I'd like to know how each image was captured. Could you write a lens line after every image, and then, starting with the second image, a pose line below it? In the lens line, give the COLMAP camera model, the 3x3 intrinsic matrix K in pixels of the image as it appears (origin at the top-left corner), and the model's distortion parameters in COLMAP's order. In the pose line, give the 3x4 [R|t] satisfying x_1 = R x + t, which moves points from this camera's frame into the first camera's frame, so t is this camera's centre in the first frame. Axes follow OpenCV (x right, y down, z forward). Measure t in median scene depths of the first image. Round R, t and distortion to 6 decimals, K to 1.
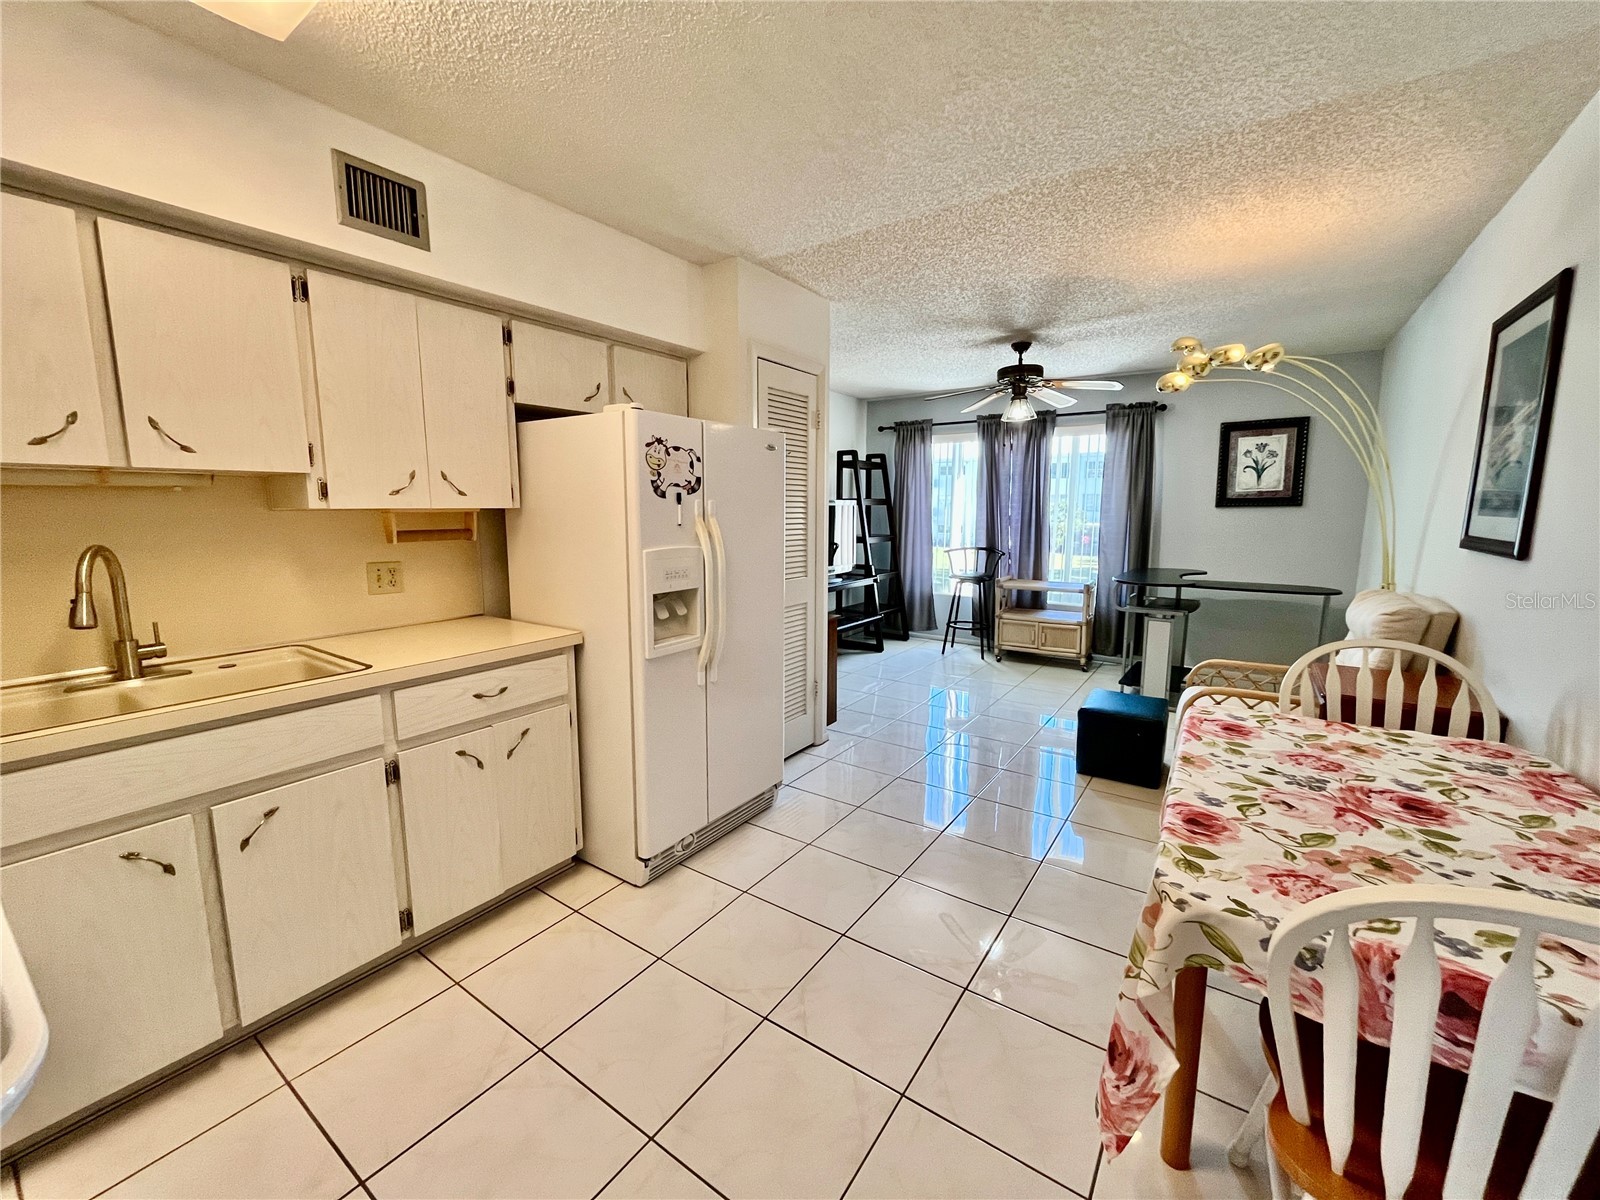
lens RADIAL K [[645.9, 0, 799.8], [0, 645.9, 597.1], [0, 0, 1]] dist [-0.004498, -0.000359]
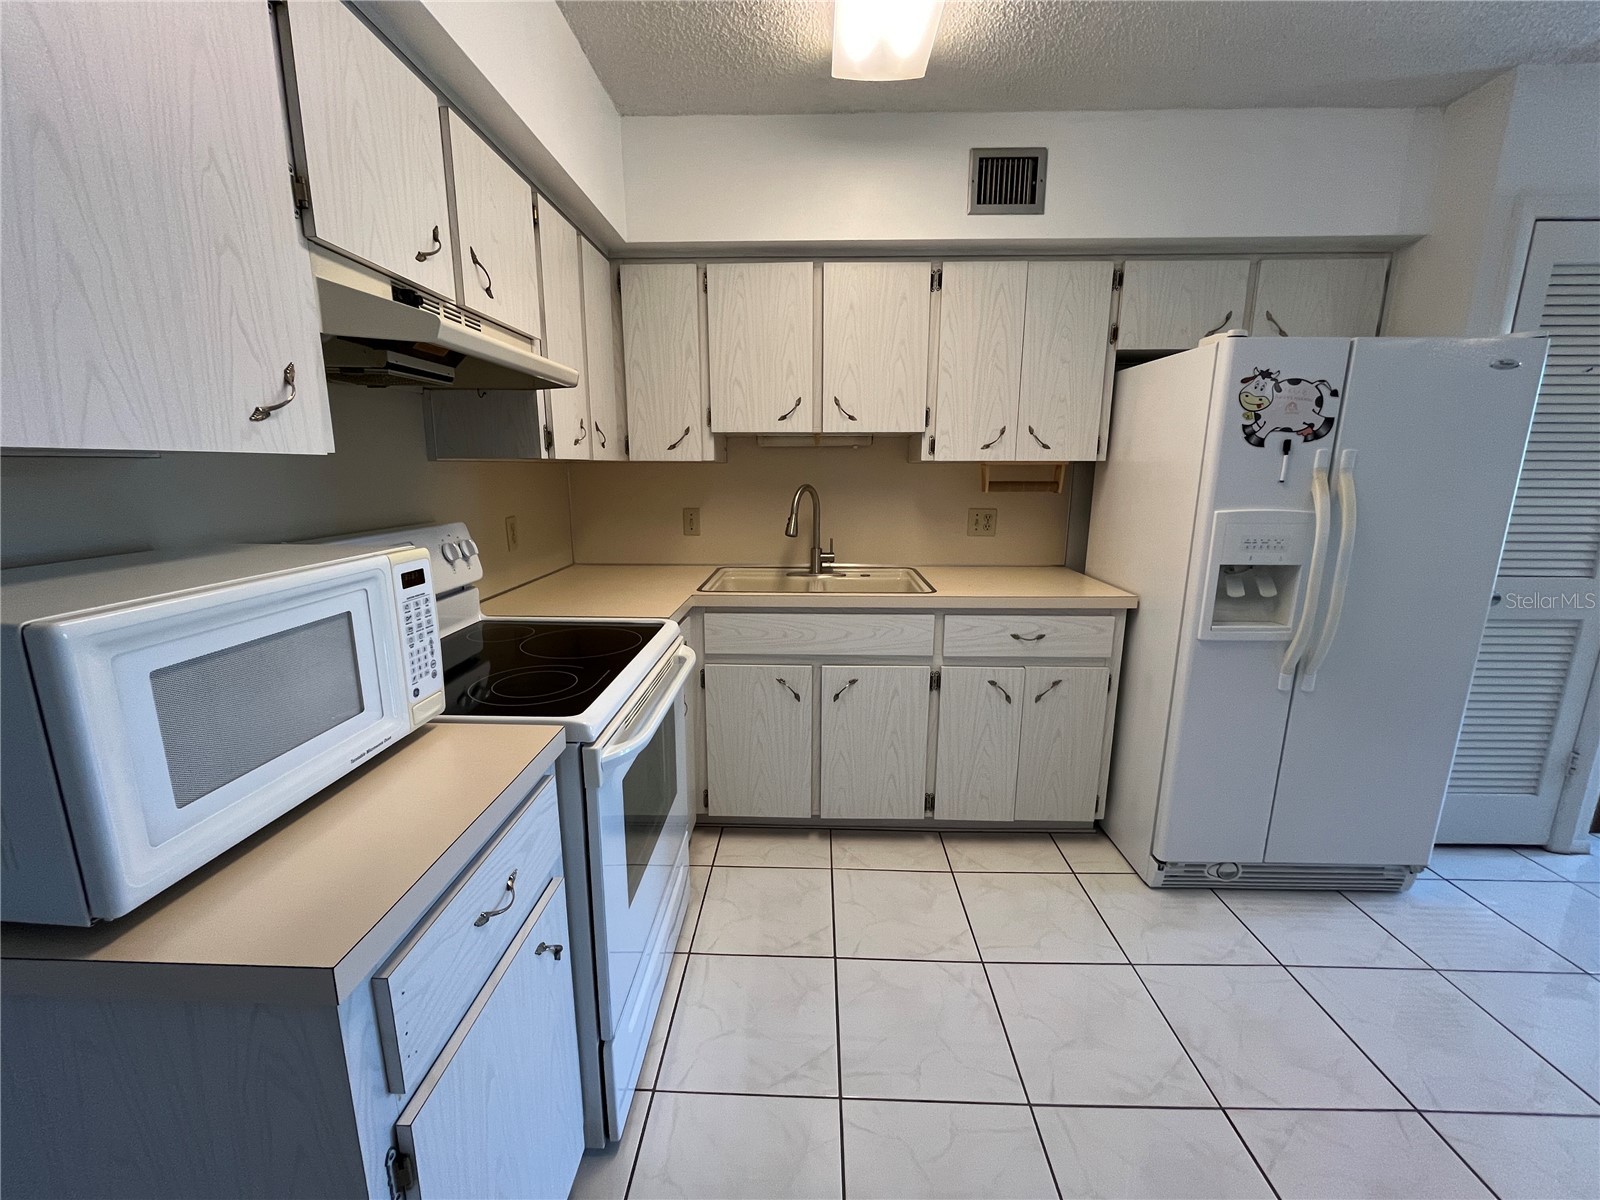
lens RADIAL K [[648.0, 0, 798.5], [0, 648.0, 597.8], [0, 0, 1]] dist [-0.002091, -0.000263]
pose [[0.548093, 0.168112, -0.819349, 0.149194], [-0.117855, 0.985342, 0.123333, -0.000863], [0.828073, 0.028966, 0.559872, 0.076669]]
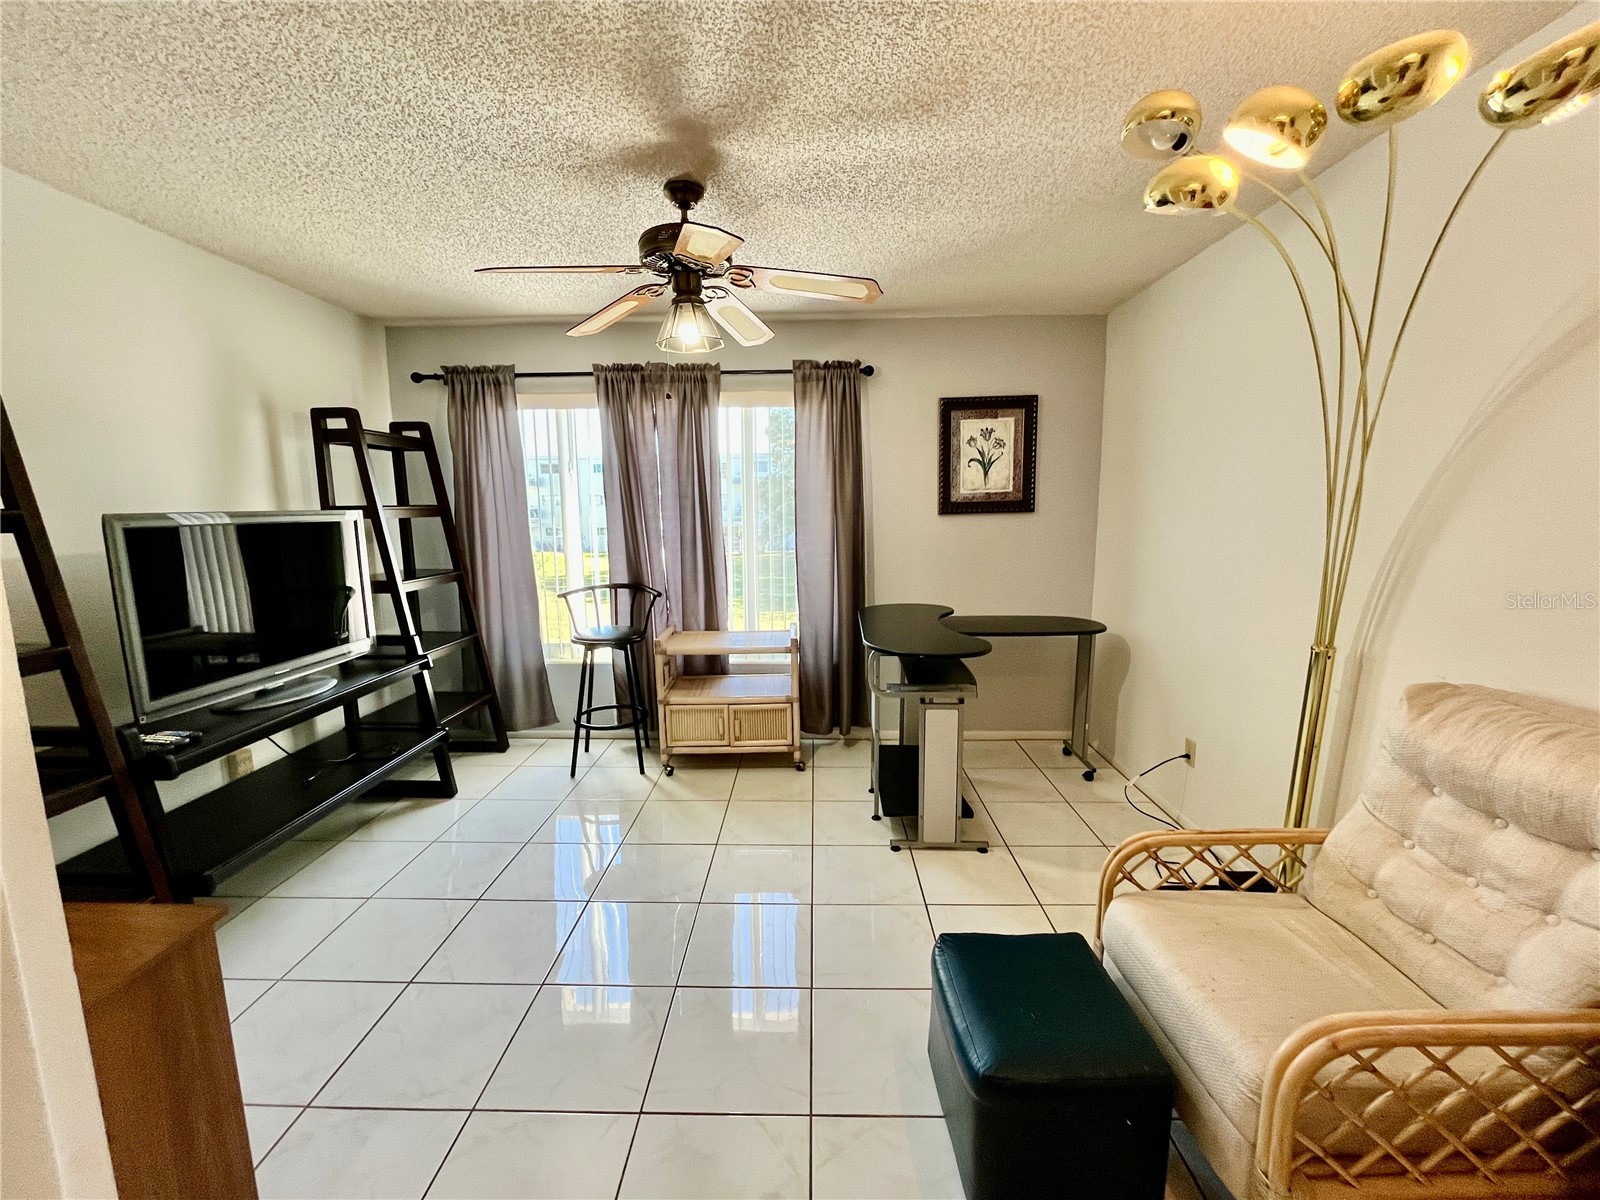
lens RADIAL K [[643.5, 0, 796.6], [0, 643.5, 602.6], [0, 0, 1]] dist [-0.000552, -0.000083]
pose [[0.837154, -0.090046, 0.539504, 0.207757], [0.085060, 0.995788, 0.034214, -0.151185], [-0.540313, 0.017248, 0.841288, 0.911862]]
